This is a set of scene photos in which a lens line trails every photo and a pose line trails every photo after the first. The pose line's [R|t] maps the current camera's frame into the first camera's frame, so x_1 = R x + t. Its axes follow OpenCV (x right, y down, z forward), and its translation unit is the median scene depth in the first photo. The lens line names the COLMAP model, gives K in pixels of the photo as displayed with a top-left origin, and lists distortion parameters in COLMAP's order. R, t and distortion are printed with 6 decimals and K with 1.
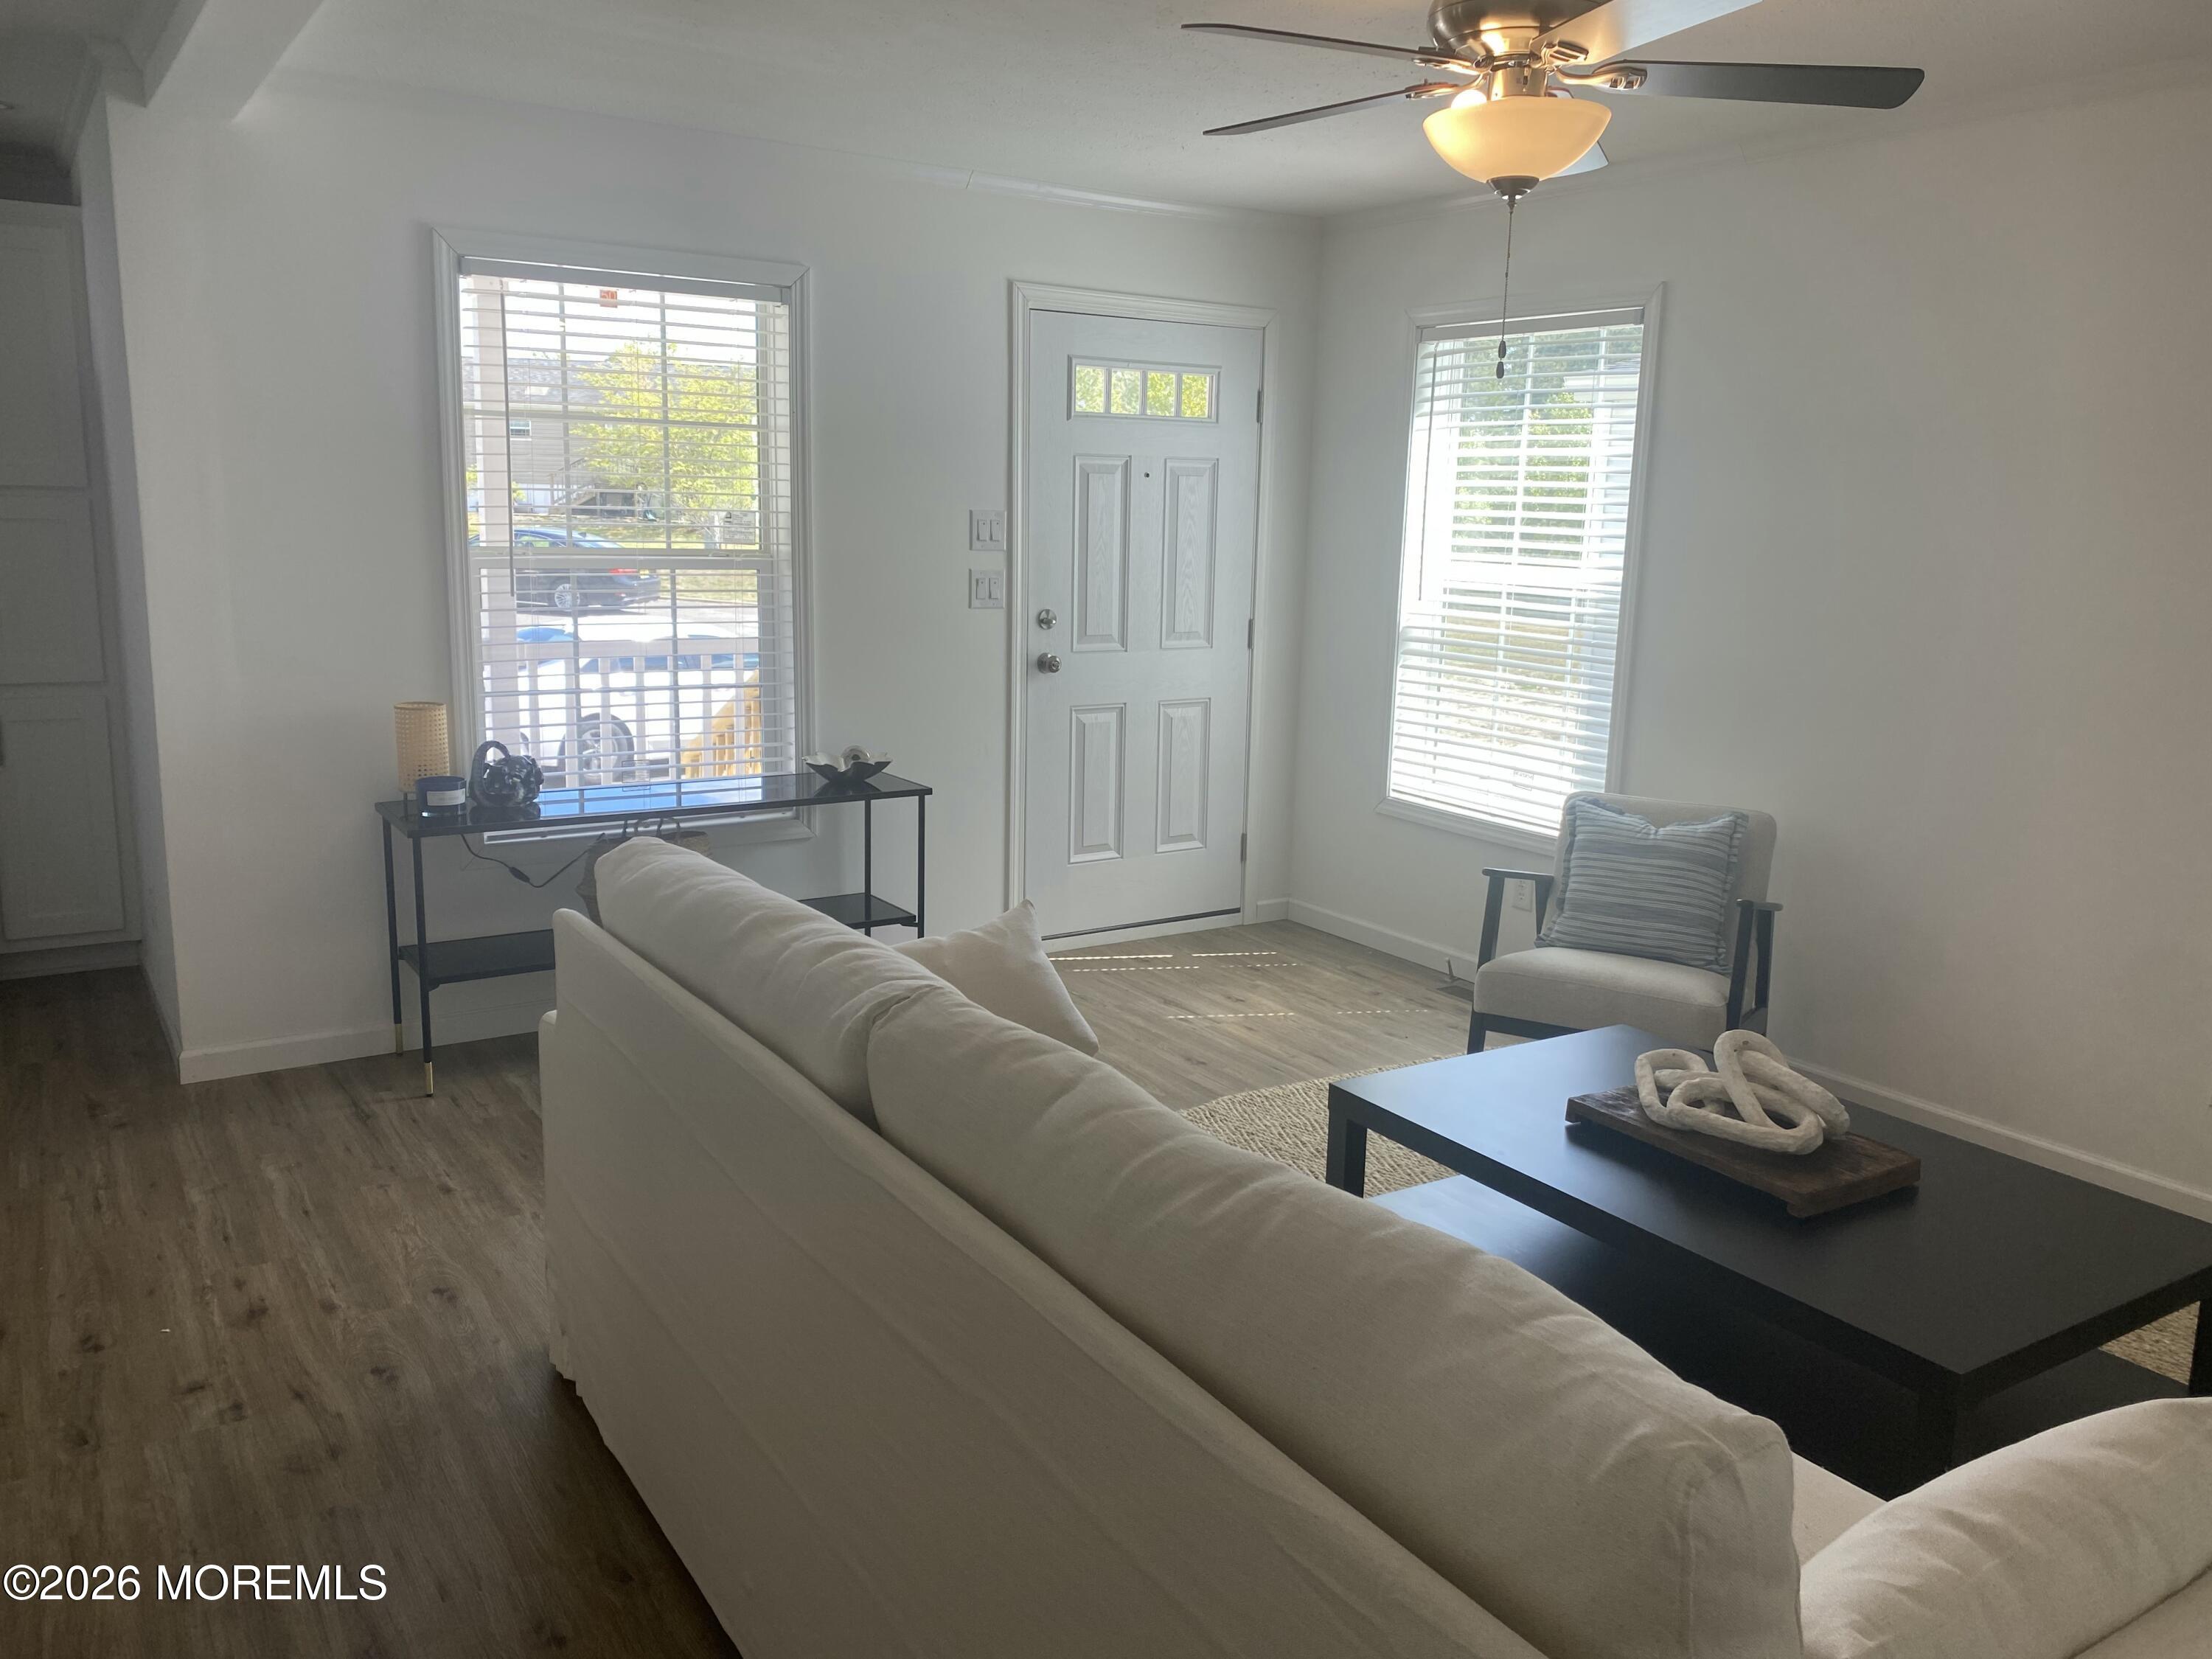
lens RADIAL K [[1697.8, 0, 1105.5], [0, 1697.8, 826.2], [0, 0, 1]] dist [0.025567, -0.021102]
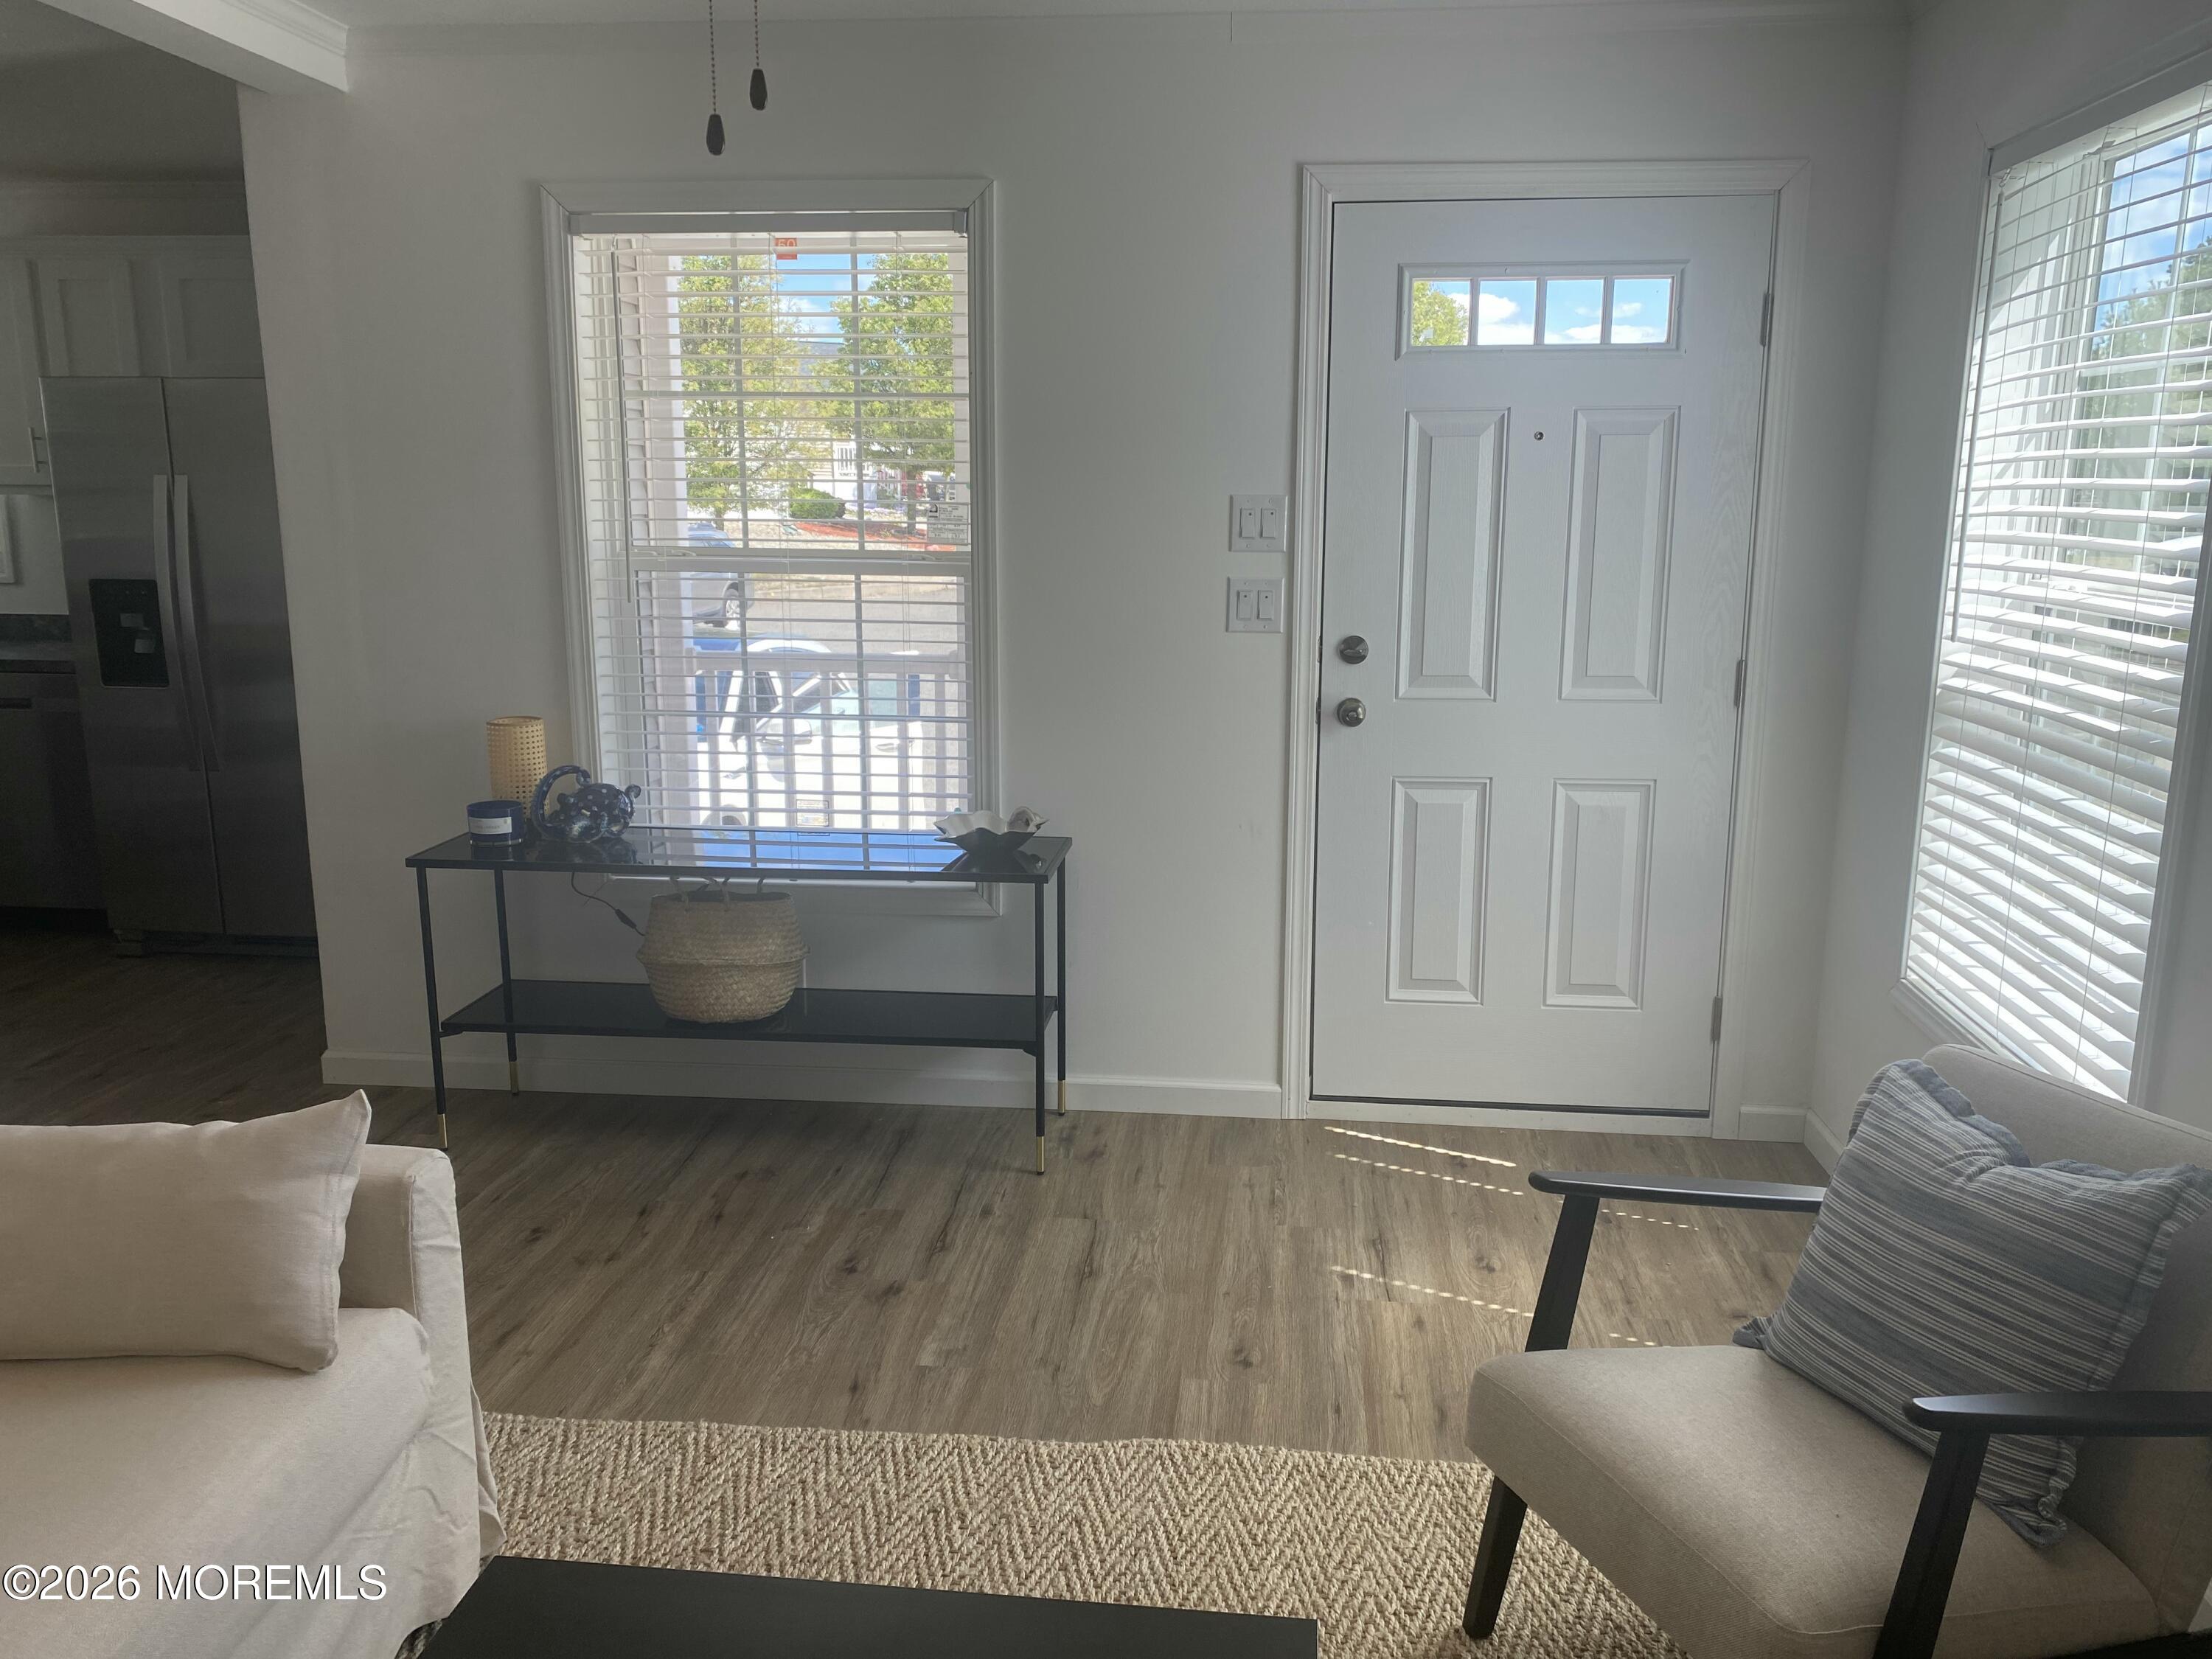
lens RADIAL K [[1697.8, 0, 1102.3], [0, 1697.8, 830.8], [0, 0, 1]] dist [0.025567, -0.021102]
pose [[0.776692, 0.102095, -0.621551, 0.335169], [-0.105178, 0.993944, 0.031832, -0.061318], [0.621037, 0.040649, 0.782727, 0.404779]]
